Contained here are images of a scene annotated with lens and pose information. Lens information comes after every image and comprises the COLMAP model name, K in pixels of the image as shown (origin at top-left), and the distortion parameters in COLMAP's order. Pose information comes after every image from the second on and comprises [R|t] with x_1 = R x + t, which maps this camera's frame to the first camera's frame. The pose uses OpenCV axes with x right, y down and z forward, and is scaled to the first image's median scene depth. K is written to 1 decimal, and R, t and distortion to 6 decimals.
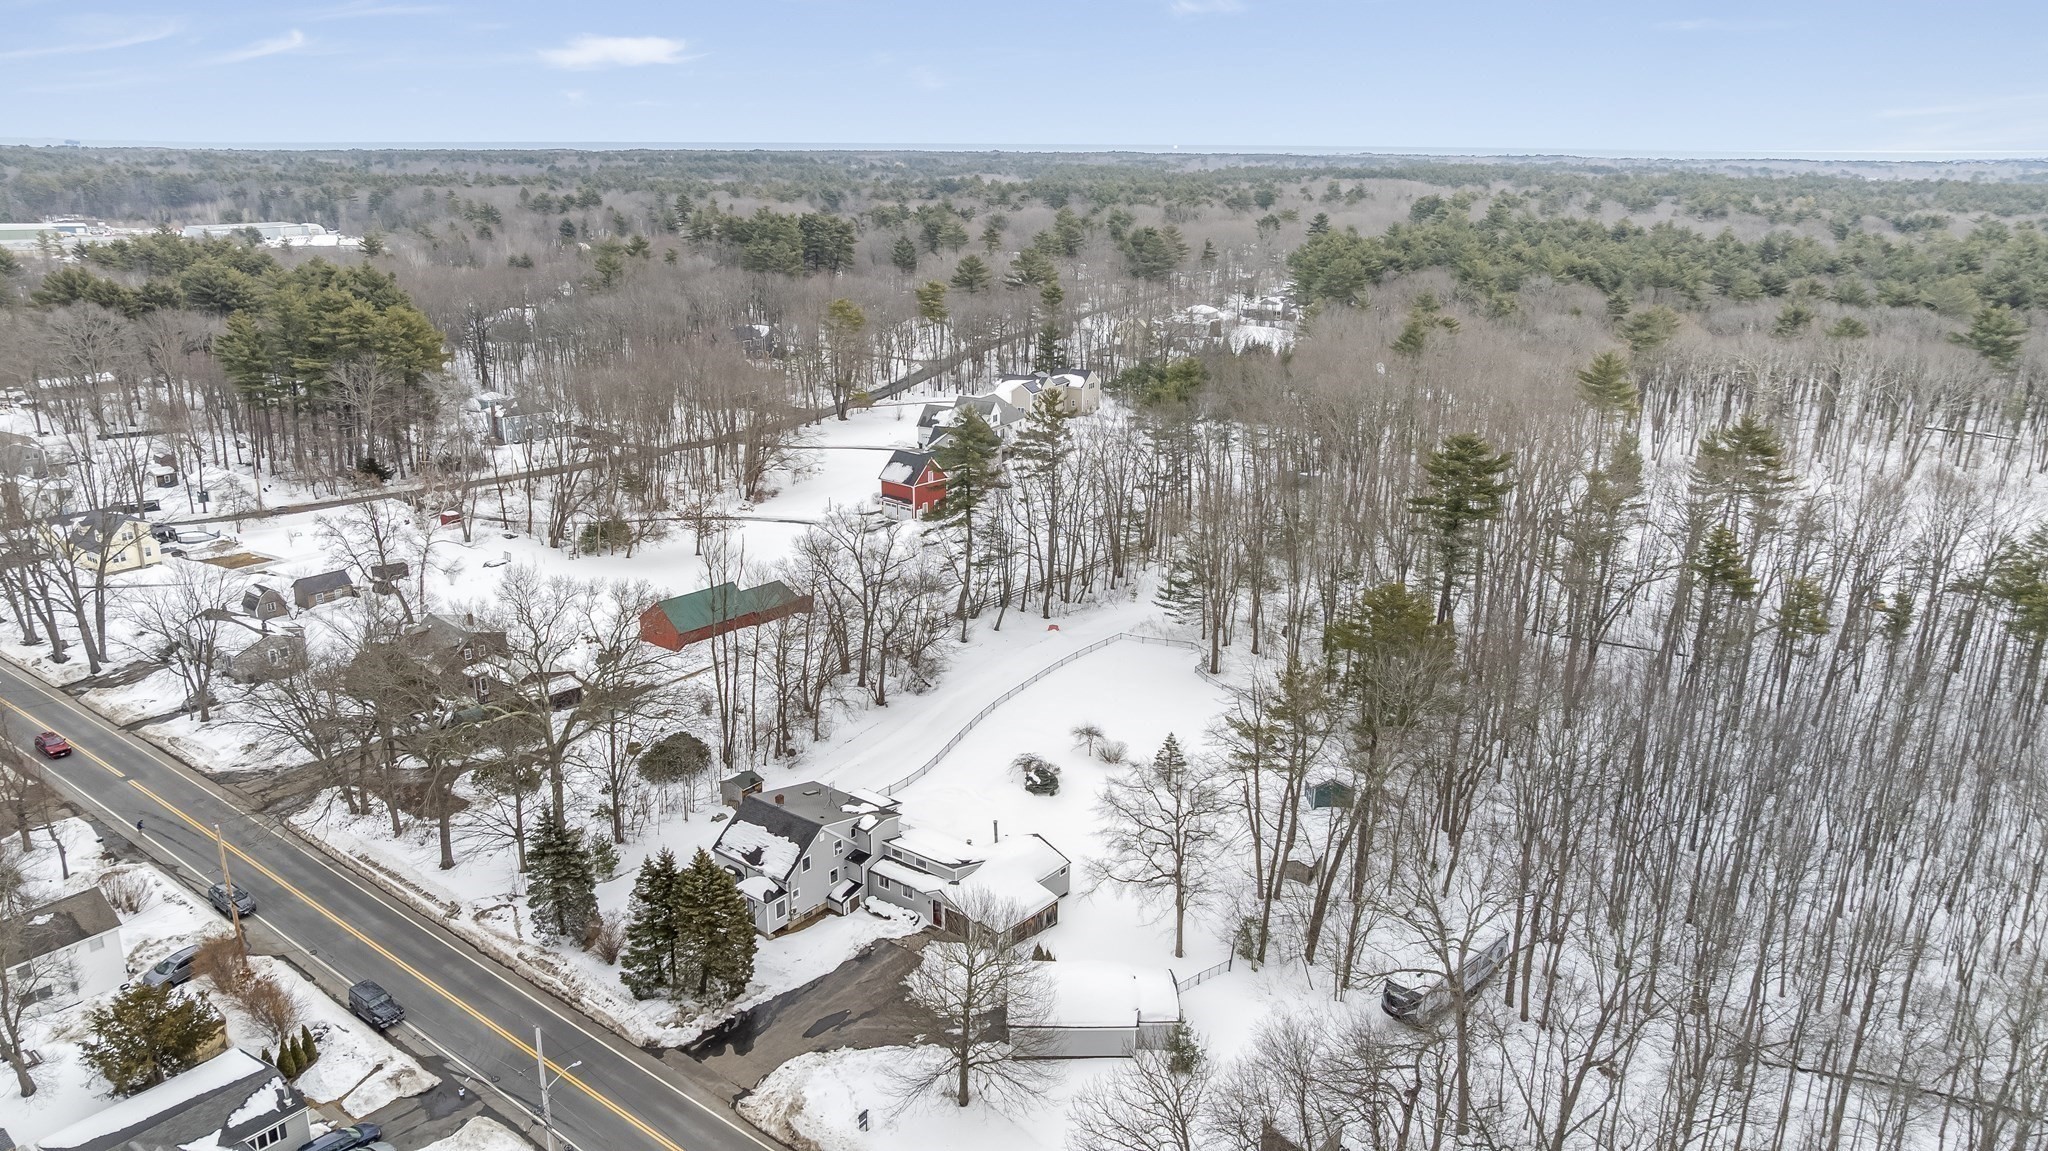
lens RADIAL K [[1447.0, 0, 1017.7], [0, 1447.0, 570.3], [0, 0, 1]] dist [-0.030281, 0.023641]
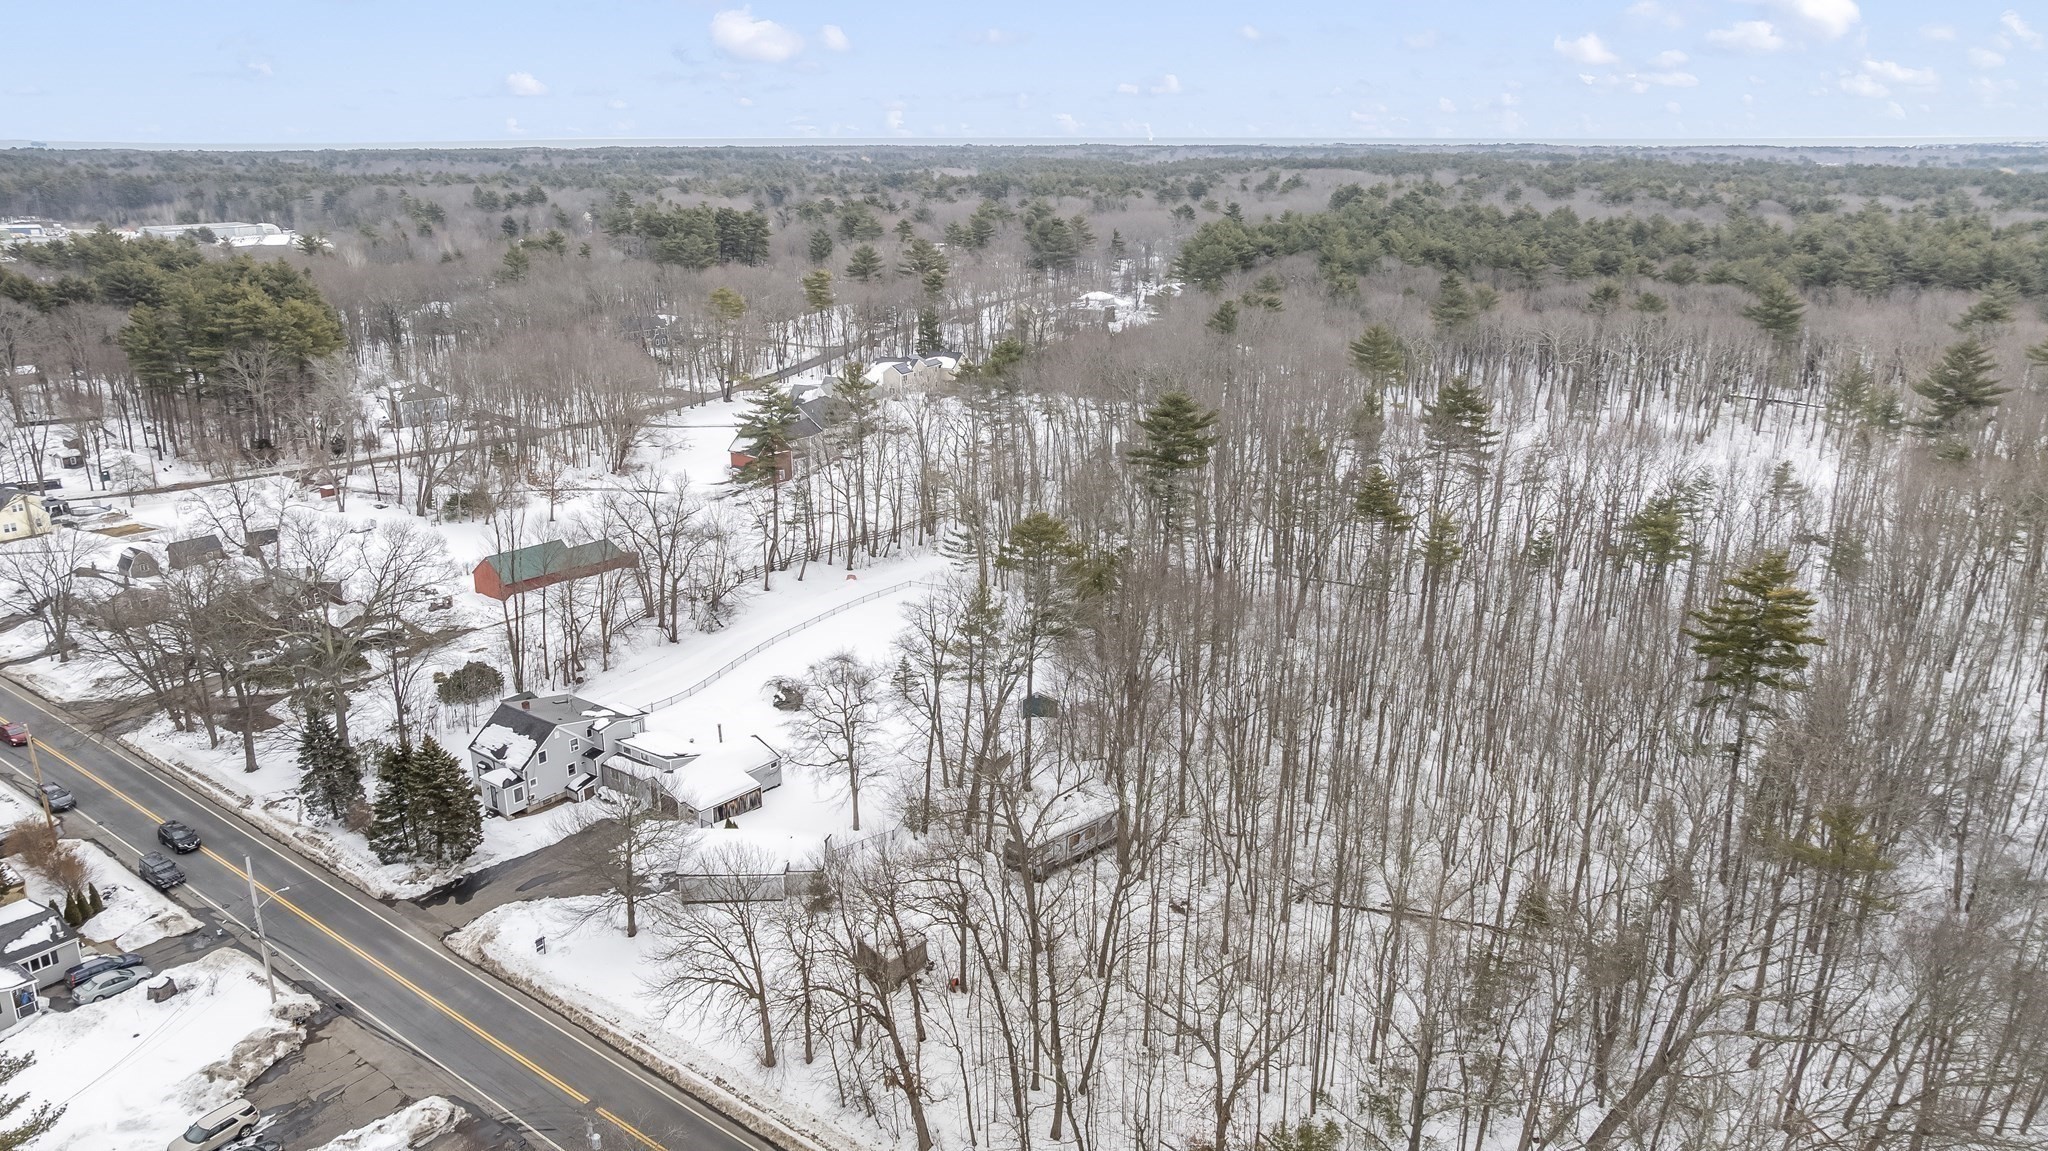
lens RADIAL K [[1447.0, 0, 1016.4], [0, 1447.0, 585.9], [0, 0, 1]] dist [-0.030281, 0.023641]
pose [[0.999902, -0.011634, 0.007833, 0.179265], [0.011523, 0.999834, 0.014109, 0.040085], [-0.007996, -0.014017, 0.999870, -0.135336]]
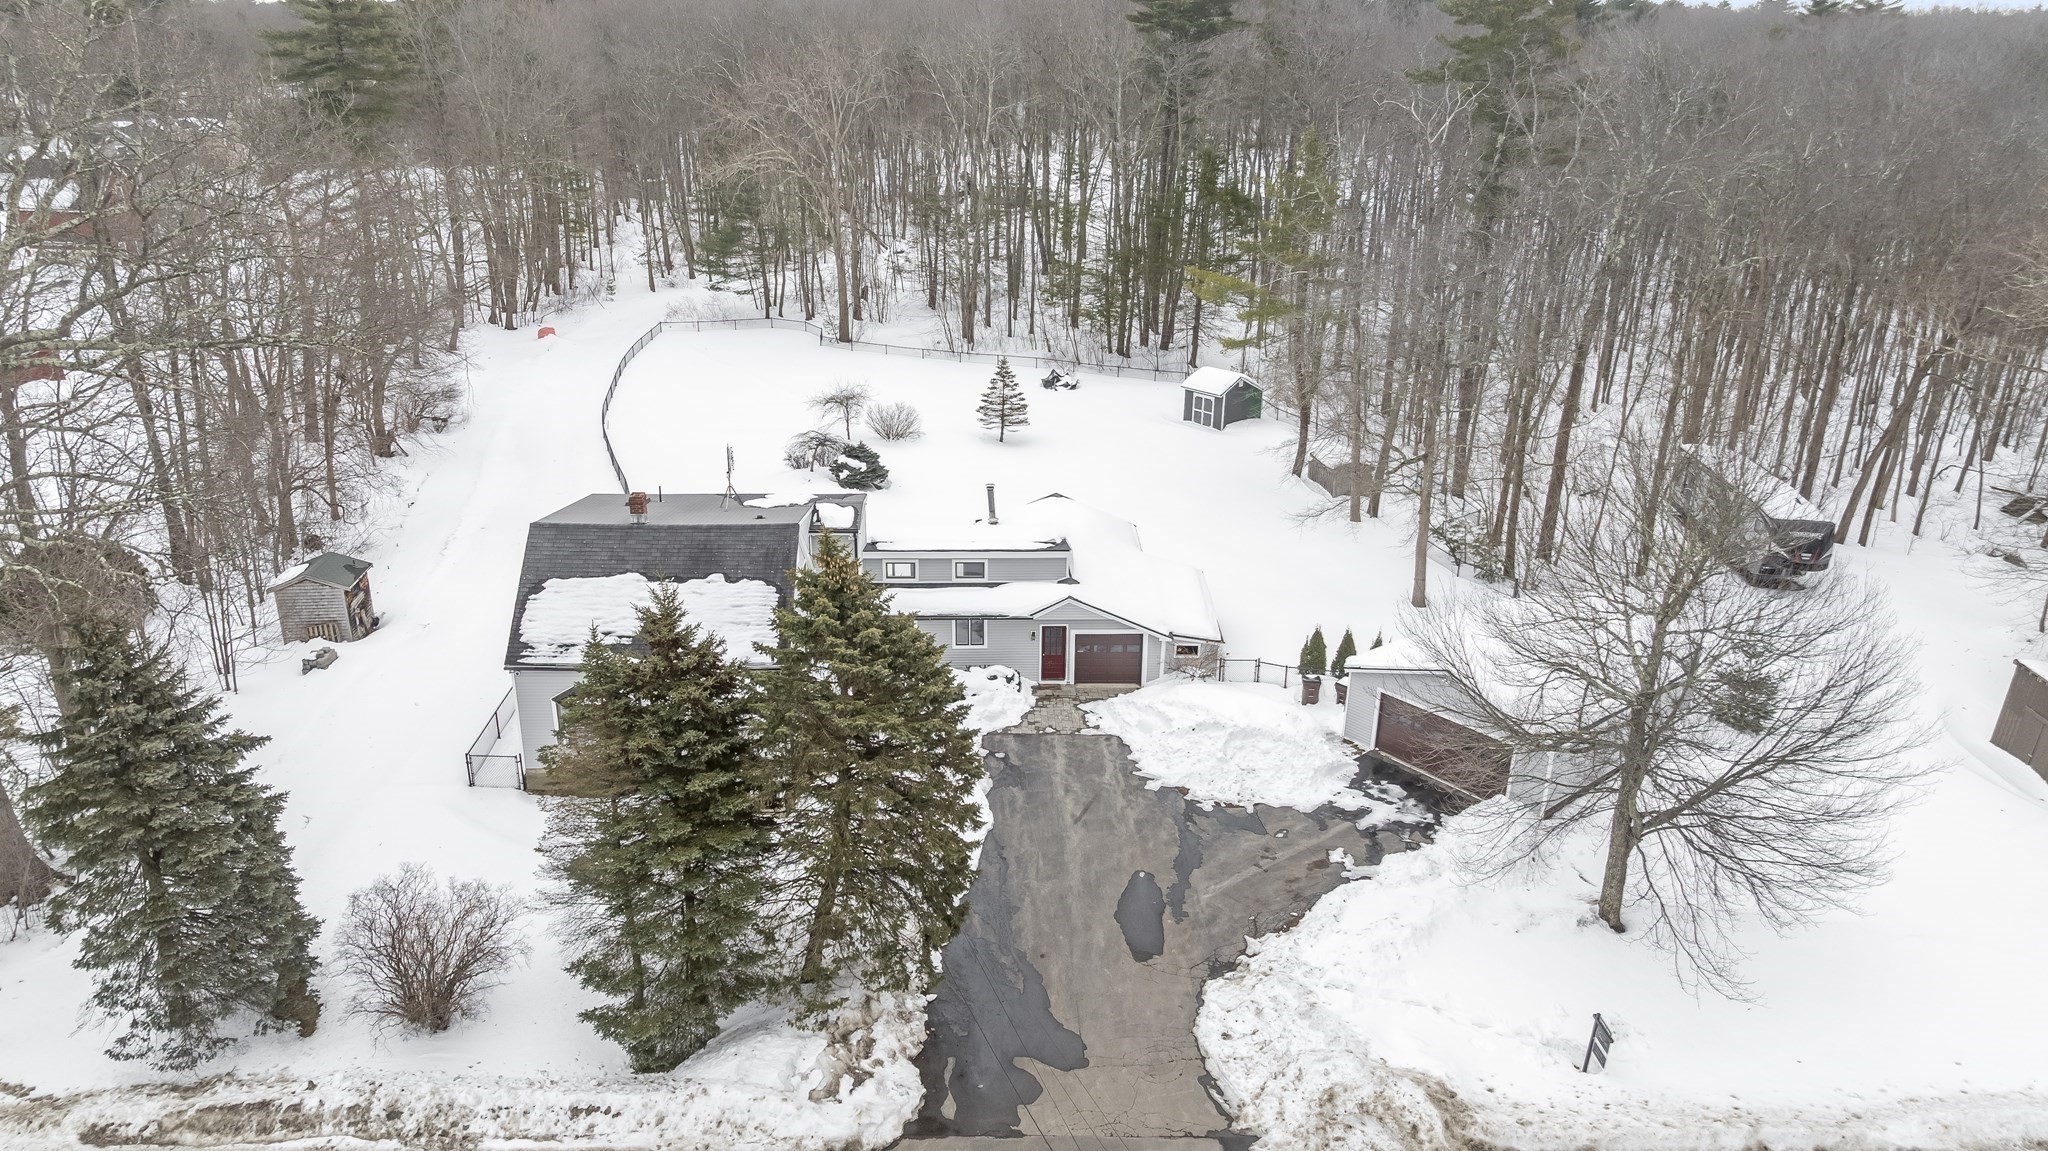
lens RADIAL K [[1447.0, 0, 1023.7], [0, 1447.0, 575.9], [0, 0, 1]] dist [-0.030281, 0.023641]
pose [[0.770462, -0.227502, 0.595509, -0.261203], [0.177252, 0.973768, 0.142681, 0.111611], [-0.612347, -0.004375, 0.790577, 0.491275]]
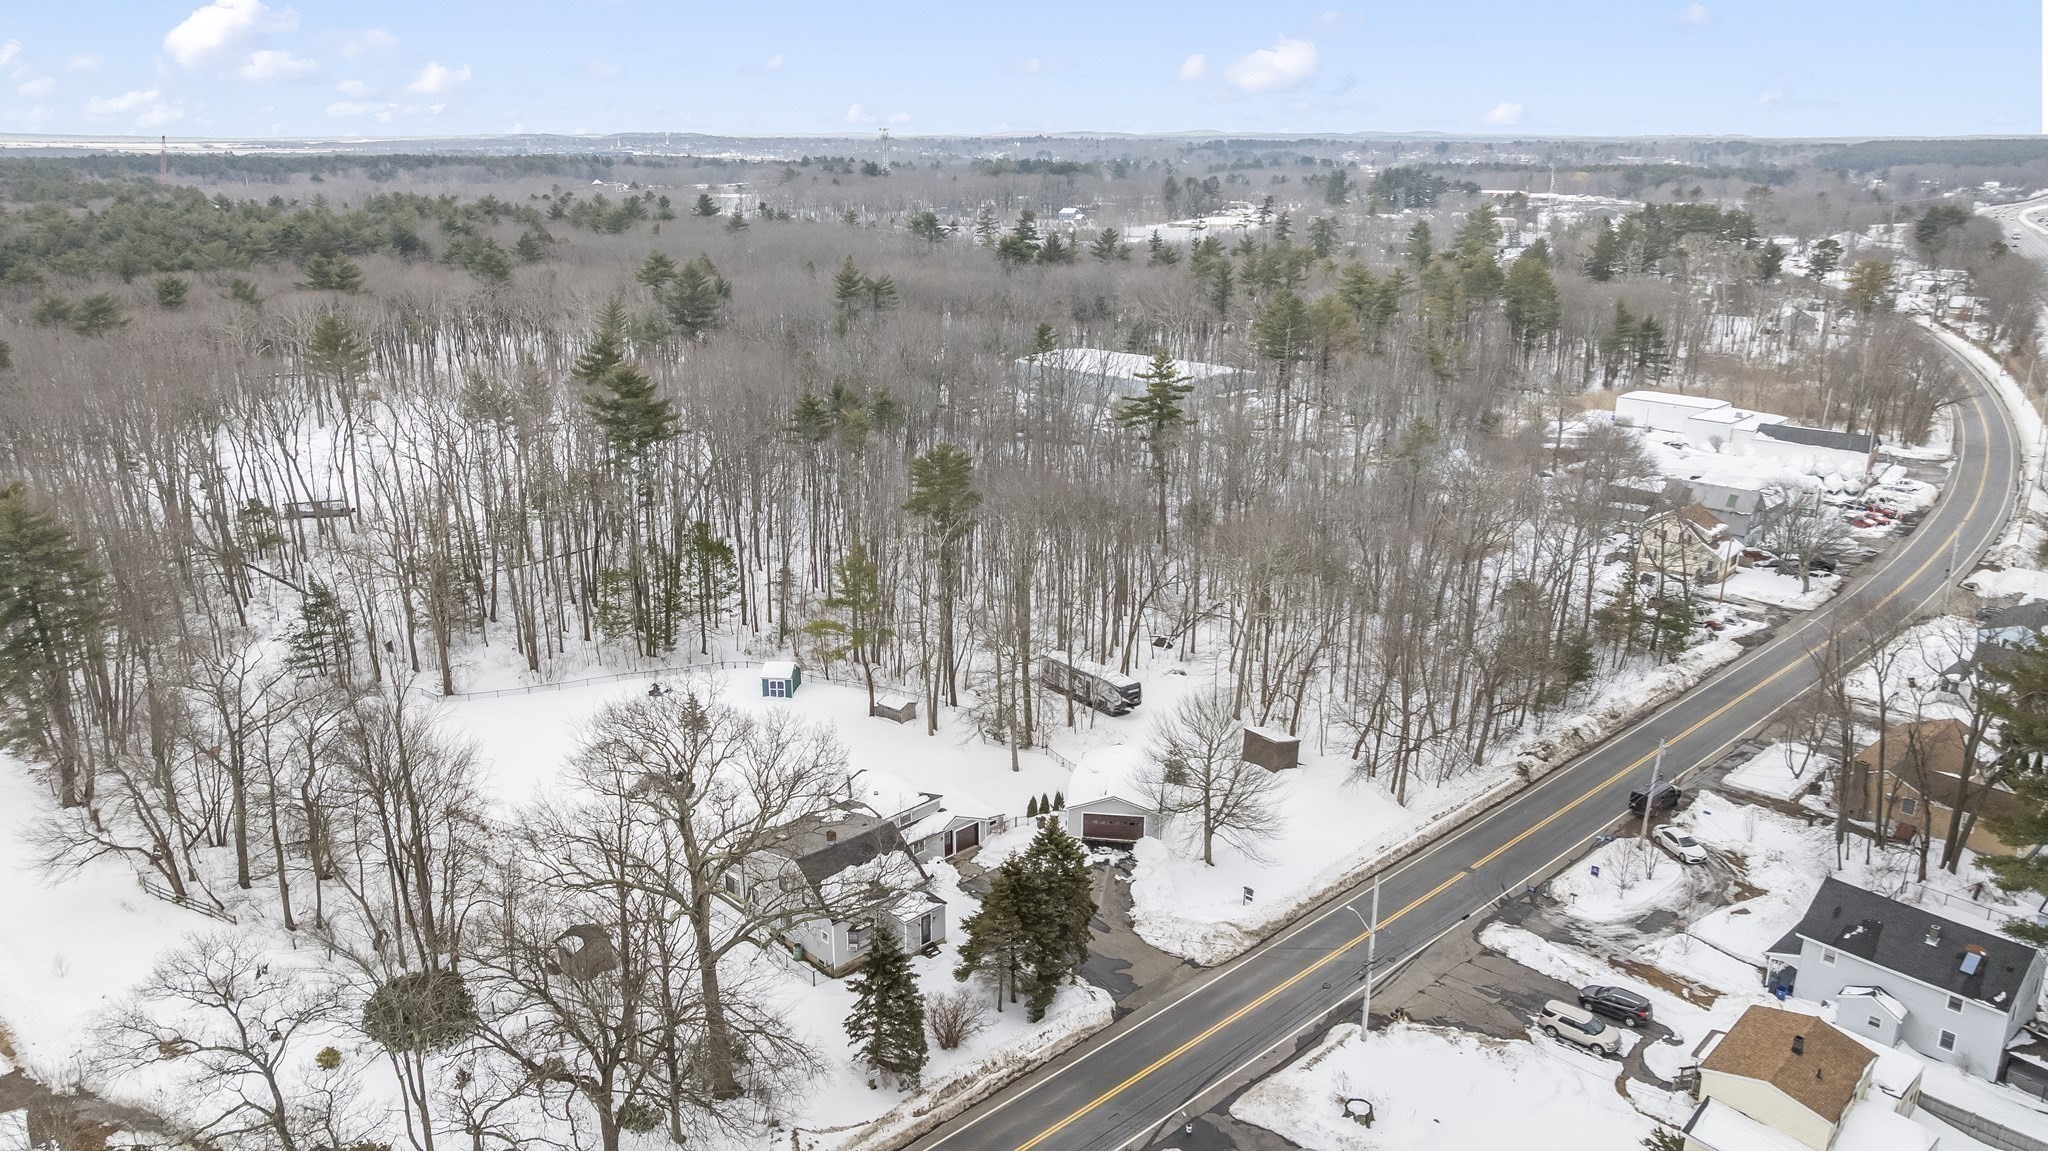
lens RADIAL K [[1447.0, 0, 1017.6], [0, 1447.0, 573.6], [0, 0, 1]] dist [-0.030281, 0.023641]
pose [[0.141630, -0.295369, 0.944827, -0.746380], [0.284527, 0.926320, 0.246933, -0.139867], [-0.948148, 0.233856, 0.215235, 0.531564]]
